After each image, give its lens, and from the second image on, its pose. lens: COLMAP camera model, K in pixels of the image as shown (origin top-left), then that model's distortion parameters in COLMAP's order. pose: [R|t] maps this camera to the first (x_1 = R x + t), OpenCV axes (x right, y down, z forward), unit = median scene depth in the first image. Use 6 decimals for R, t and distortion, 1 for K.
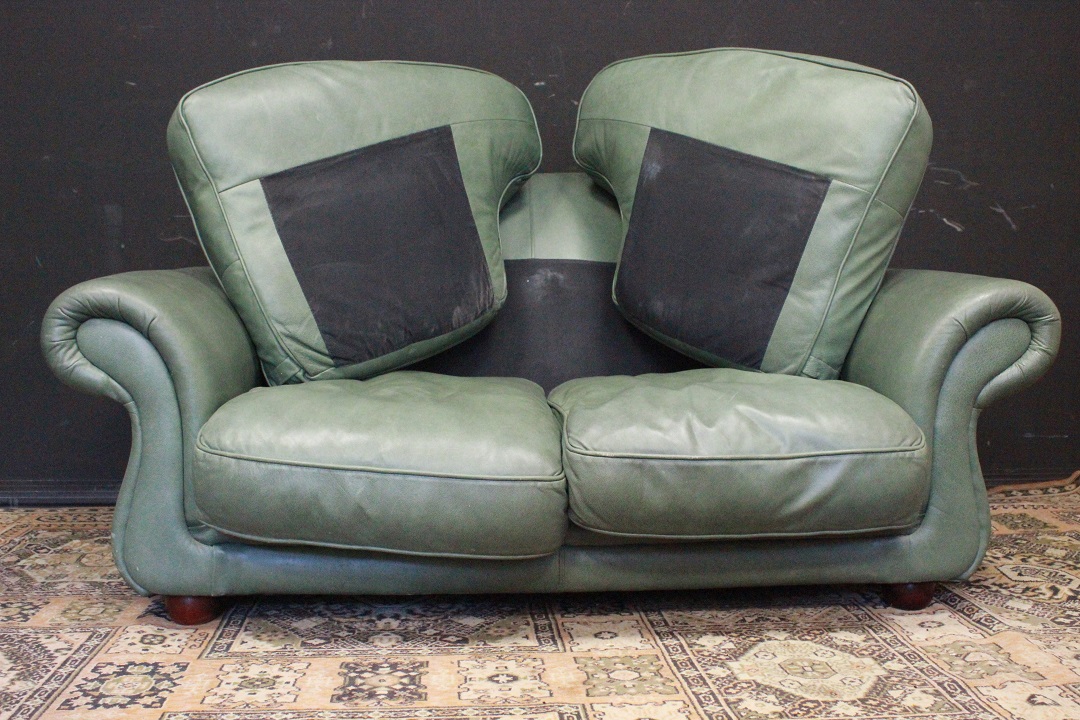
lens RADIAL K [[1108.2, 0, 537.9], [0, 1108.2, 355.2], [0, 0, 1]] dist [-0.094287, 0.000000]
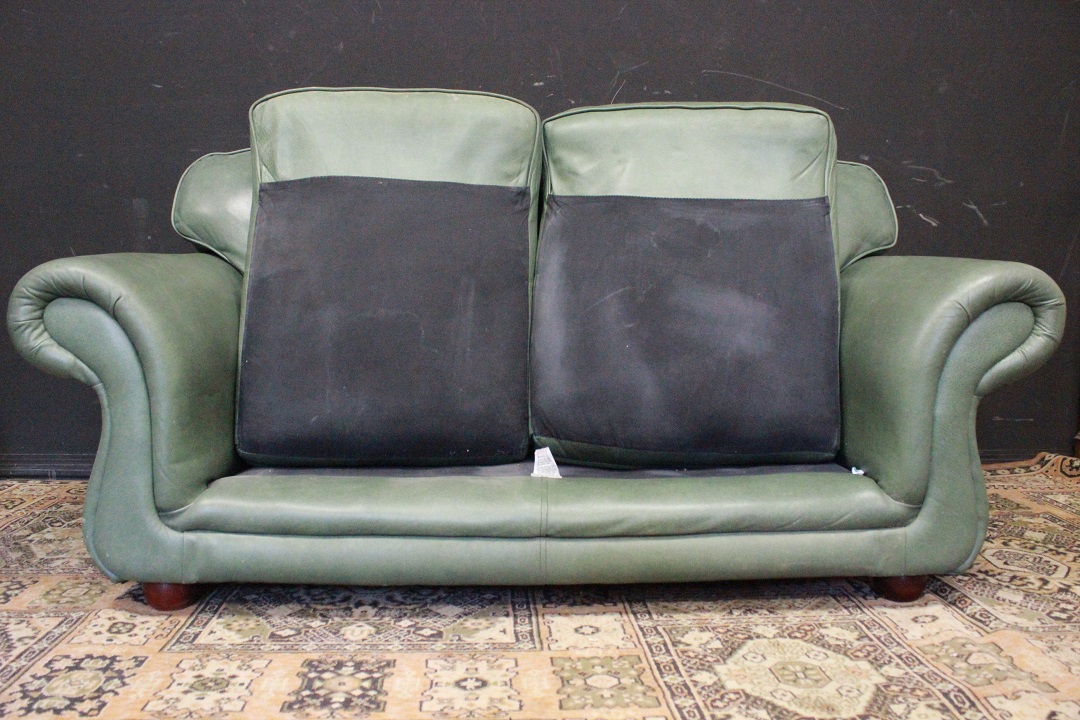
lens RADIAL K [[866.9, 0, 541.4], [0, 866.9, 371.0], [0, 0, 1]] dist [-0.096007, -0.008482]
pose [[0.999679, 0.005589, -0.024714, 0.040304], [-0.004858, 0.999552, 0.029547, 0.007383], [0.024868, -0.029417, 0.999258, 0.263552]]
